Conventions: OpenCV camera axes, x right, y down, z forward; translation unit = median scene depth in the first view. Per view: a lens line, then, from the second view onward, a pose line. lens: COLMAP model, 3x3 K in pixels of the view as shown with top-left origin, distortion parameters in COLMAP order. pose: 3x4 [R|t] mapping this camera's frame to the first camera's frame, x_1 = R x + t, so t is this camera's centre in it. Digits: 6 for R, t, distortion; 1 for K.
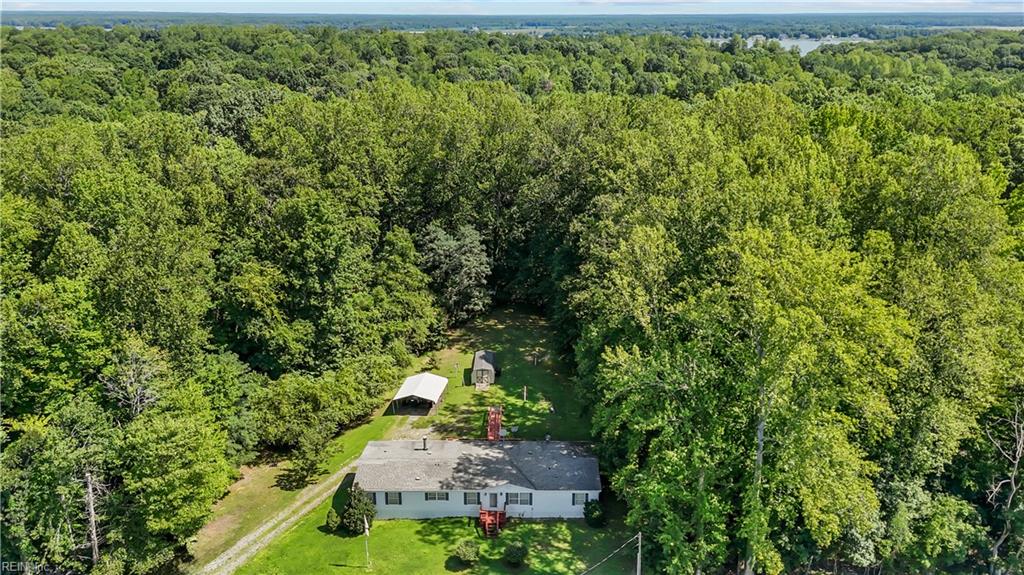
lens RADIAL K [[749.2, 0, 509.6], [0, 749.2, 292.0], [0, 0, 1]] dist [0.072069, -0.055769]
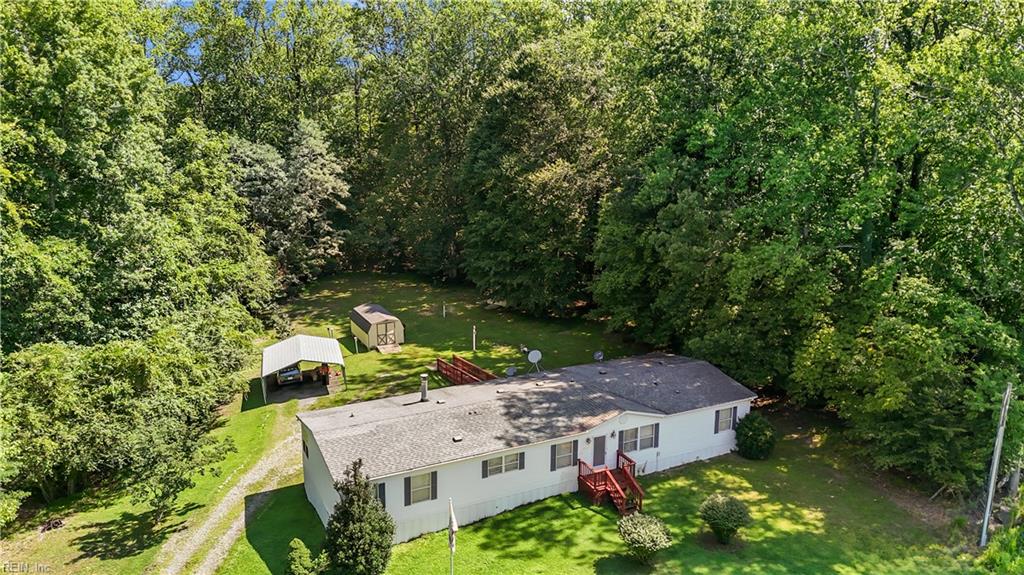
lens RADIAL K [[749.2, 0, 507.6], [0, 749.2, 288.5], [0, 0, 1]] dist [0.072069, -0.055769]
pose [[0.890265, -0.097601, 0.444861, -0.253926], [0.150516, 0.984936, -0.085126, 0.166193], [-0.429851, 0.142744, 0.891545, 0.449617]]
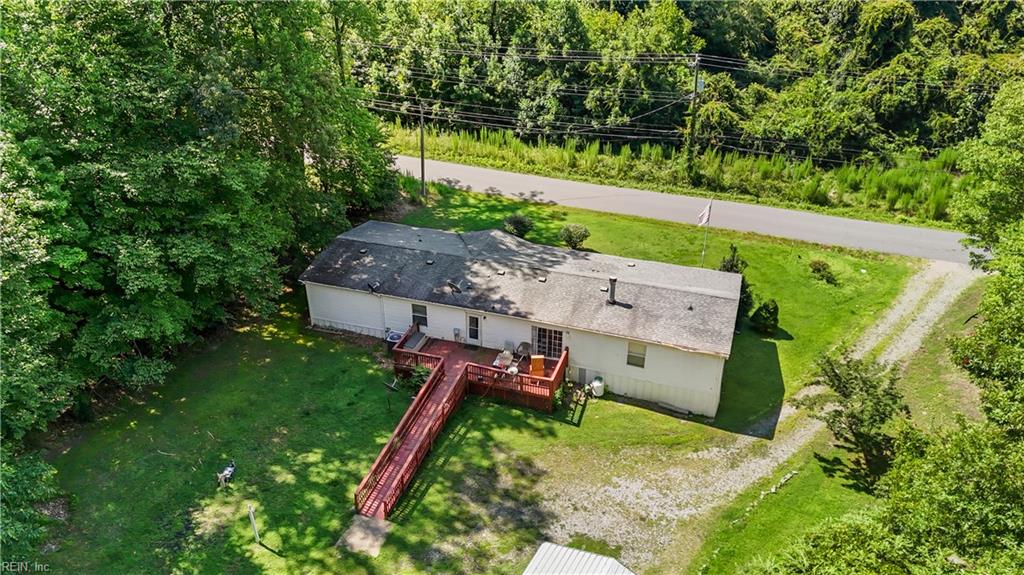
lens RADIAL K [[749.2, 0, 506.1], [0, 749.2, 288.2], [0, 0, 1]] dist [0.072069, -0.055769]
pose [[-0.947457, -0.148636, 0.283252, -0.169475], [0.115816, 0.666019, 0.736889, -0.157136], [-0.298180, 0.730976, -0.613810, 1.181613]]
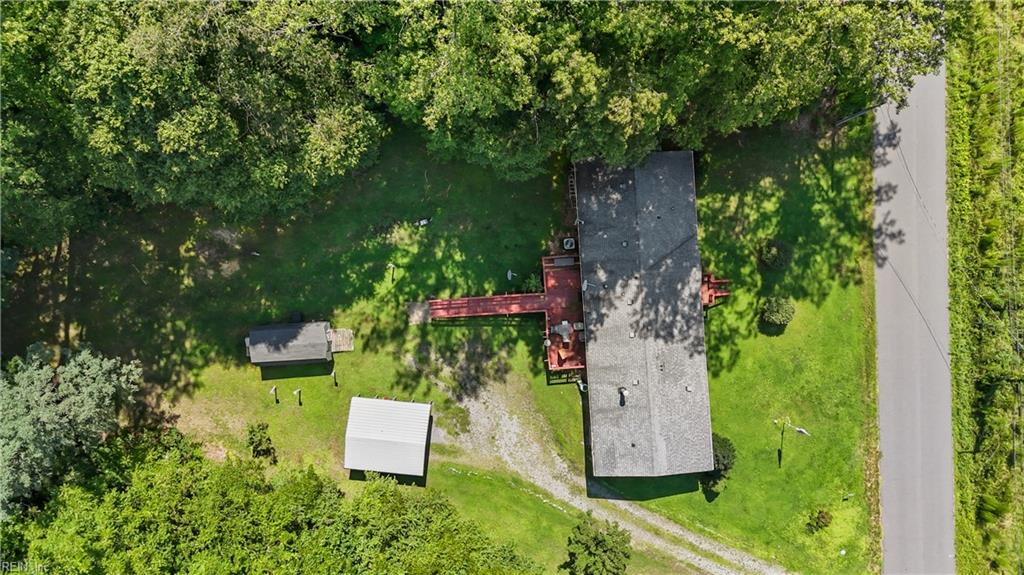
lens RADIAL K [[749.2, 0, 511.9], [0, 749.2, 287.4], [0, 0, 1]] dist [0.072069, -0.055769]
pose [[-0.070722, -0.997226, 0.023195, -0.022519], [0.363659, -0.004123, 0.931523, -0.441313], [-0.928843, 0.074315, 0.362942, 0.741170]]
